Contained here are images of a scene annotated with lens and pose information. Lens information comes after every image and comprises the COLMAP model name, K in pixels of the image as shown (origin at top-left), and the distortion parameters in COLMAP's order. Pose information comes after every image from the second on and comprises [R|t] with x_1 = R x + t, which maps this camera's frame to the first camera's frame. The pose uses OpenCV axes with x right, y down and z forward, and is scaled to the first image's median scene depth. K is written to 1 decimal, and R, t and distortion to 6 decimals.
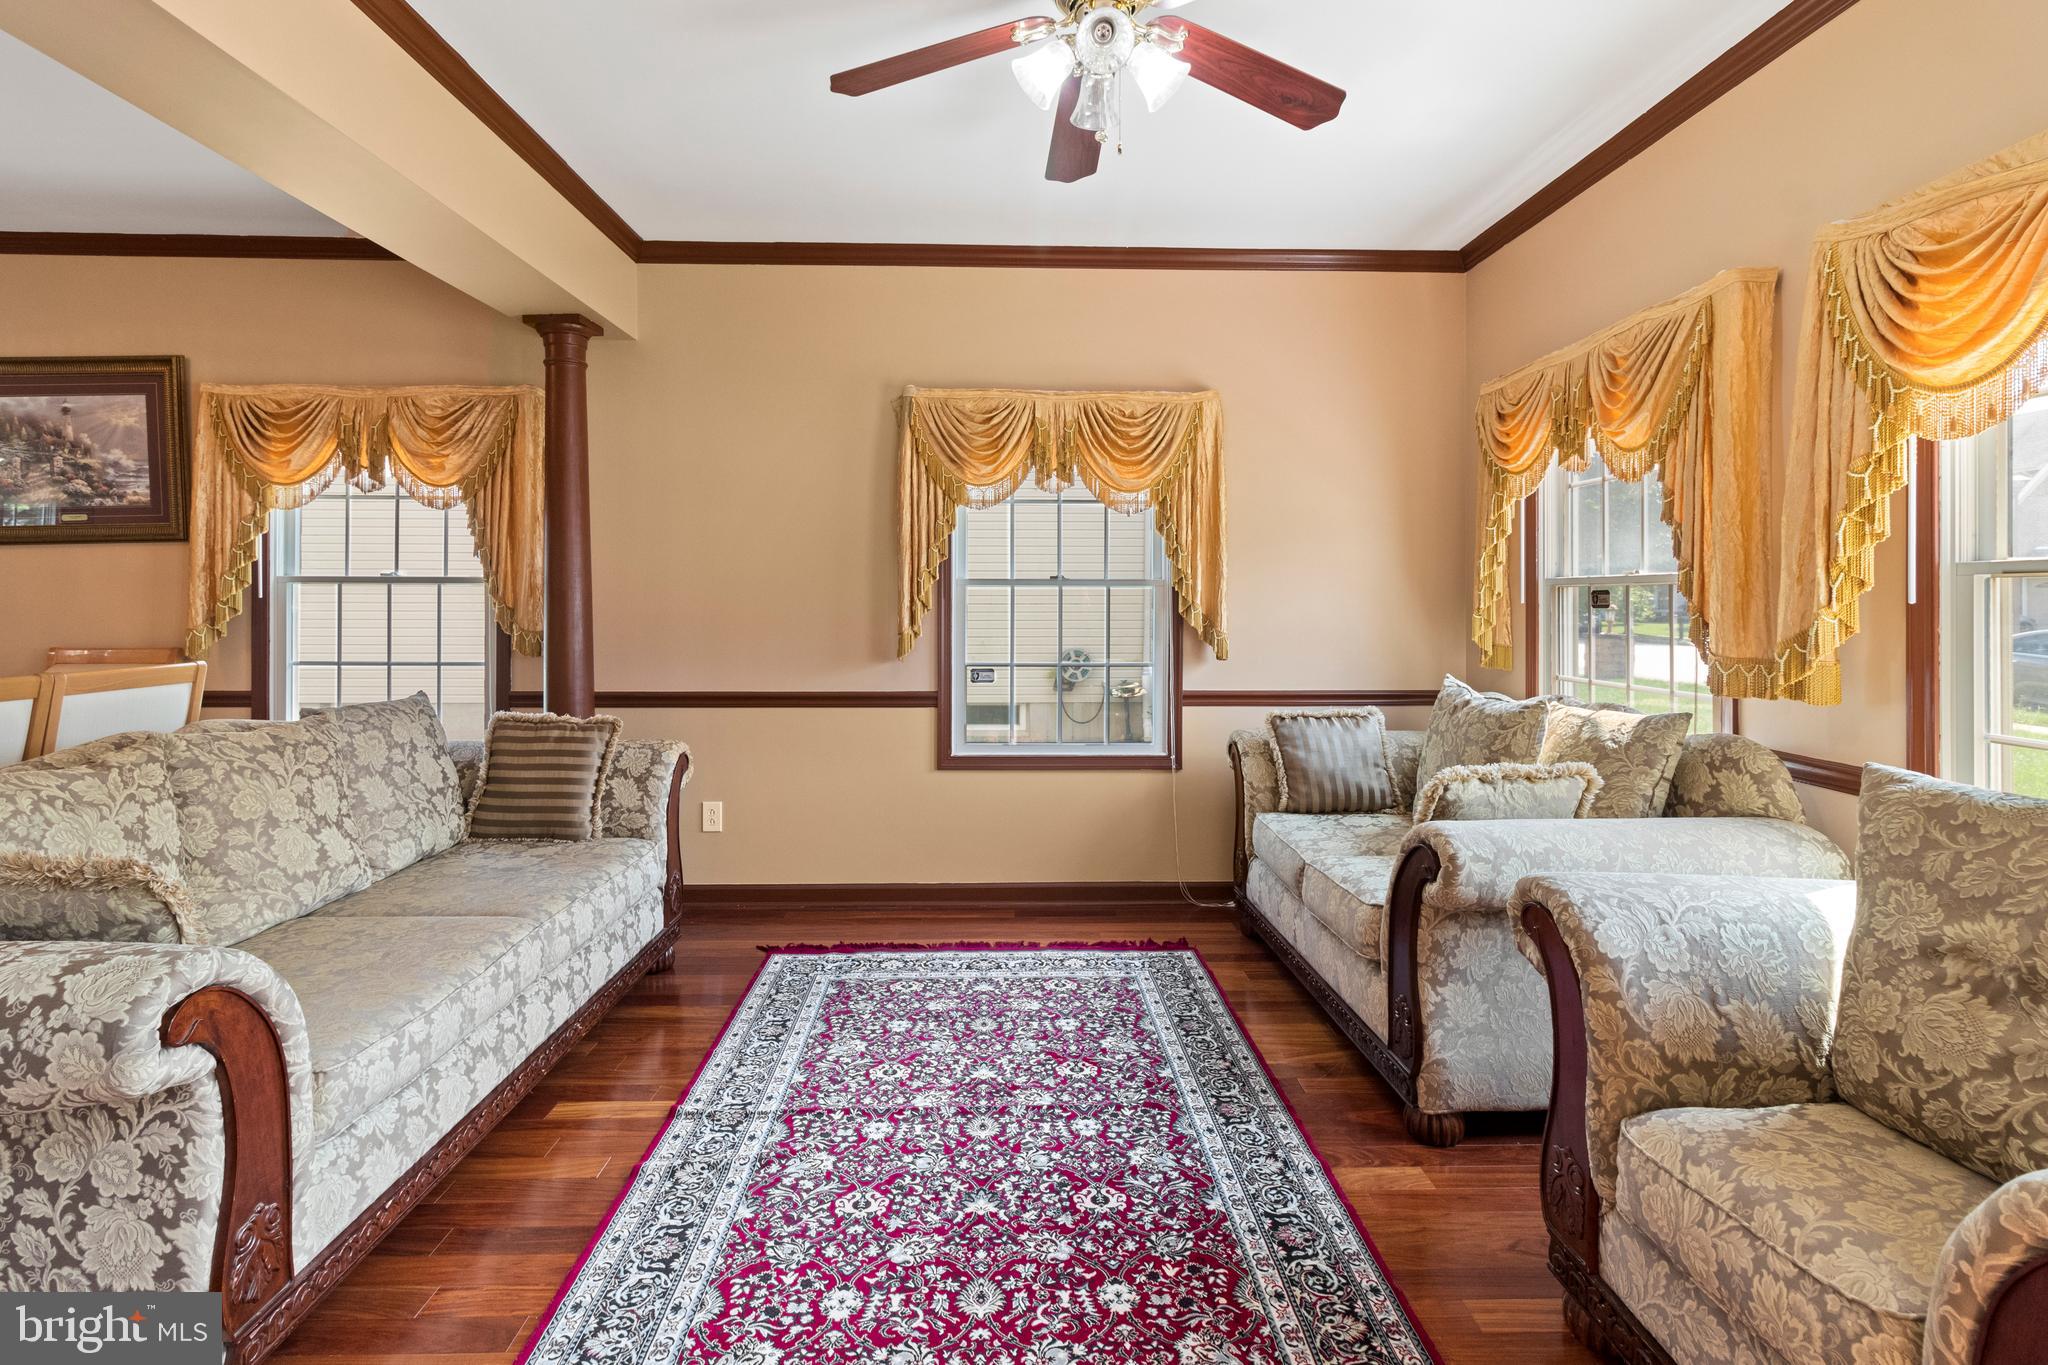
lens RADIAL K [[979.2, 0, 1023.7], [0, 979.2, 601.5], [0, 0, 1]] dist [-0.000212, 0.000902]
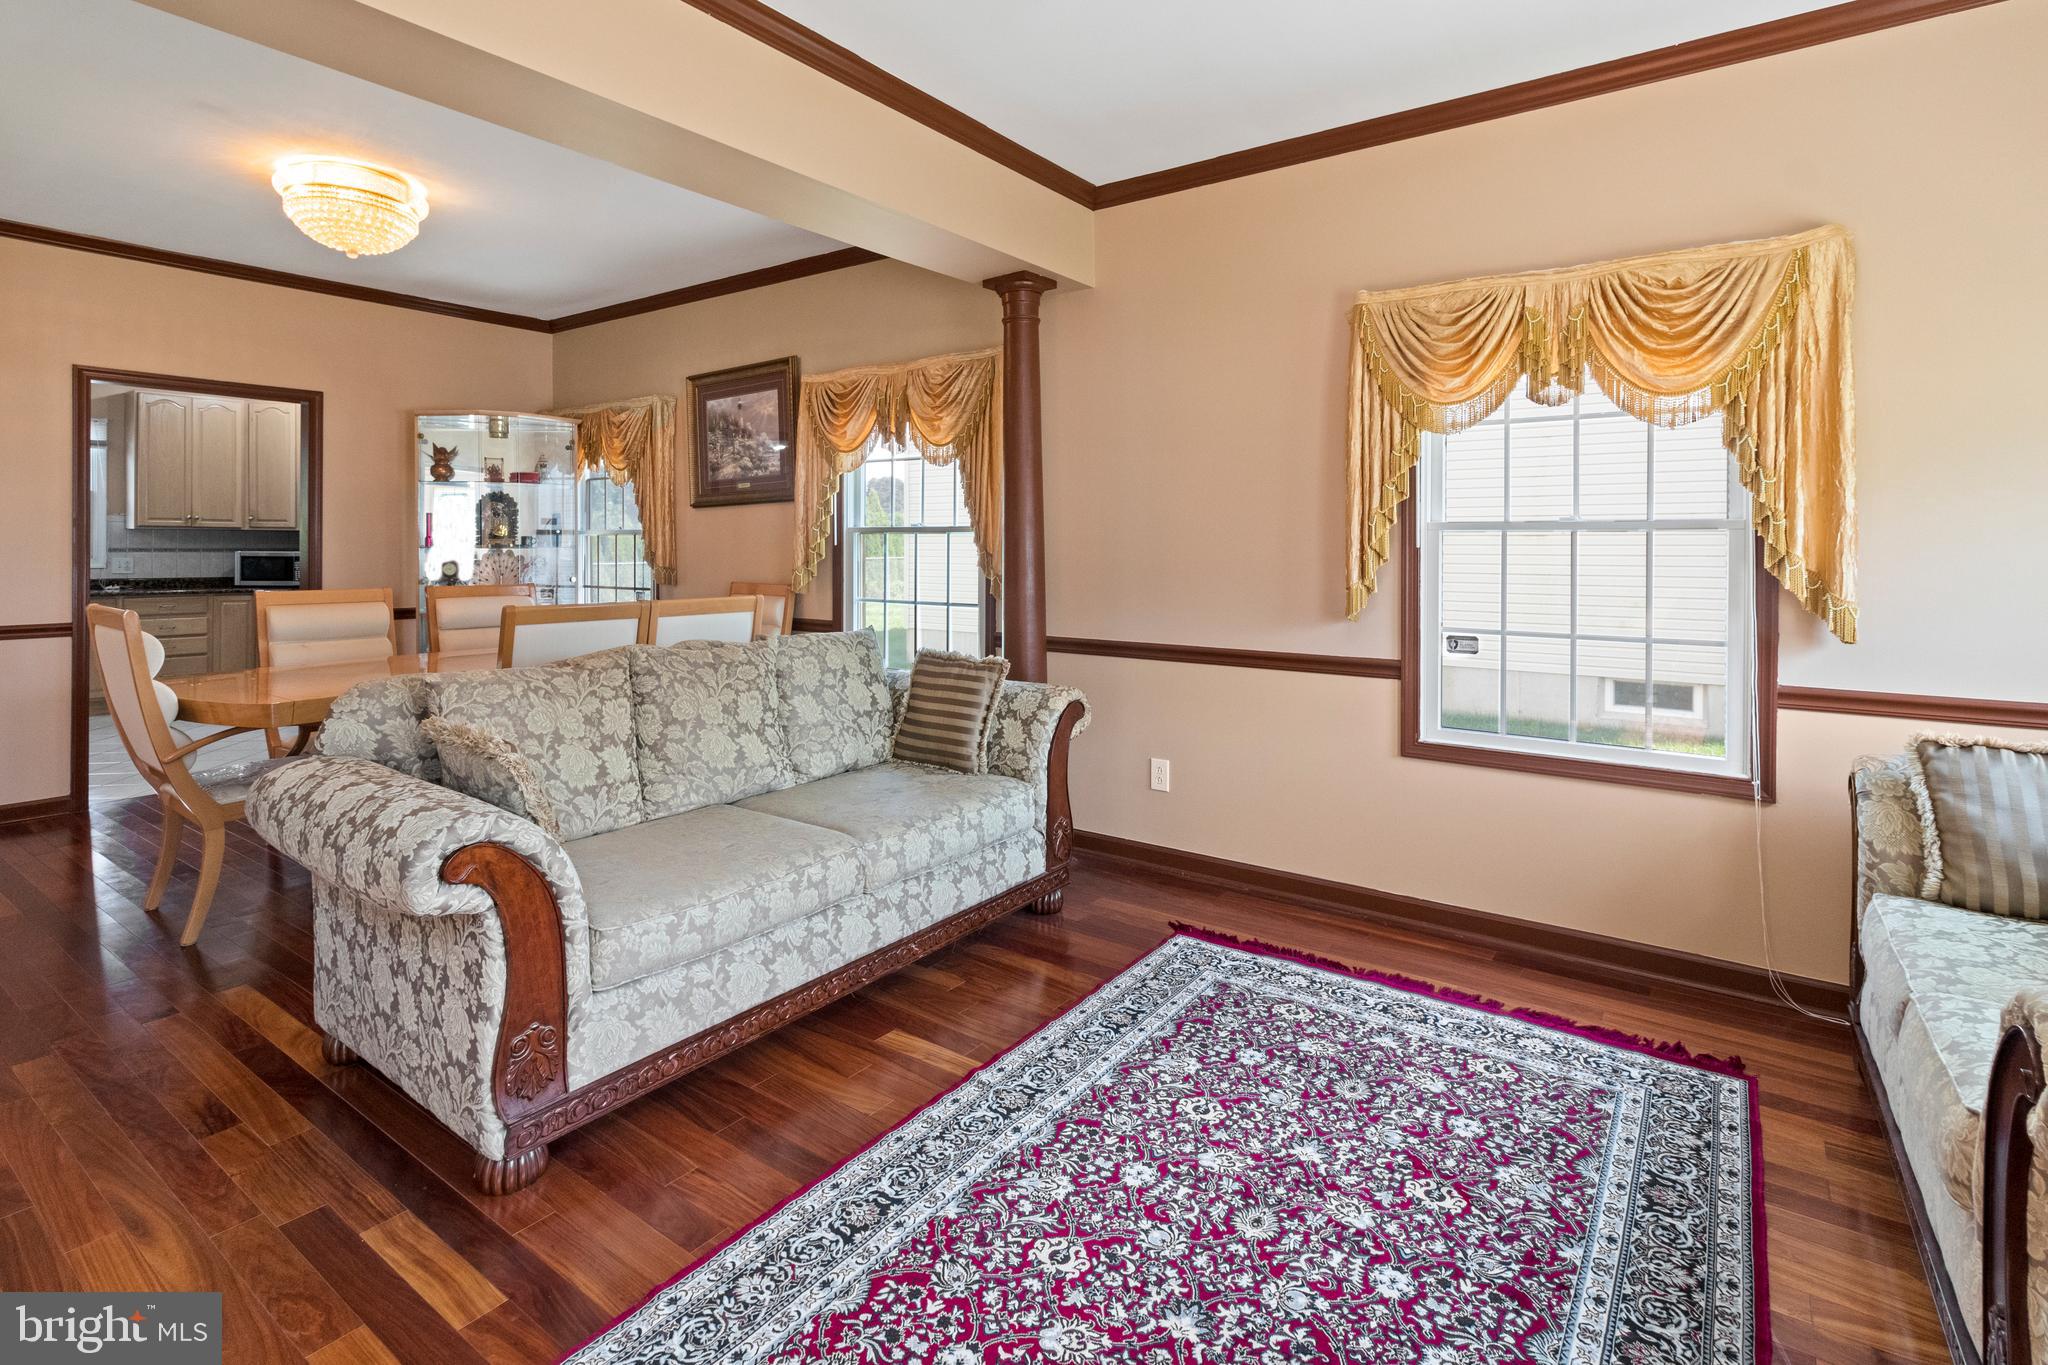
lens RADIAL K [[998.6, 0, 1029.4], [0, 998.6, 551.2], [0, 0, 1]] dist [0.003877, -0.000175]
pose [[0.794164, 0.004444, -0.607687, 0.193918], [-0.004692, 0.999988, 0.001180, 0.001252], [0.607685, 0.001914, 0.794176, 0.167761]]
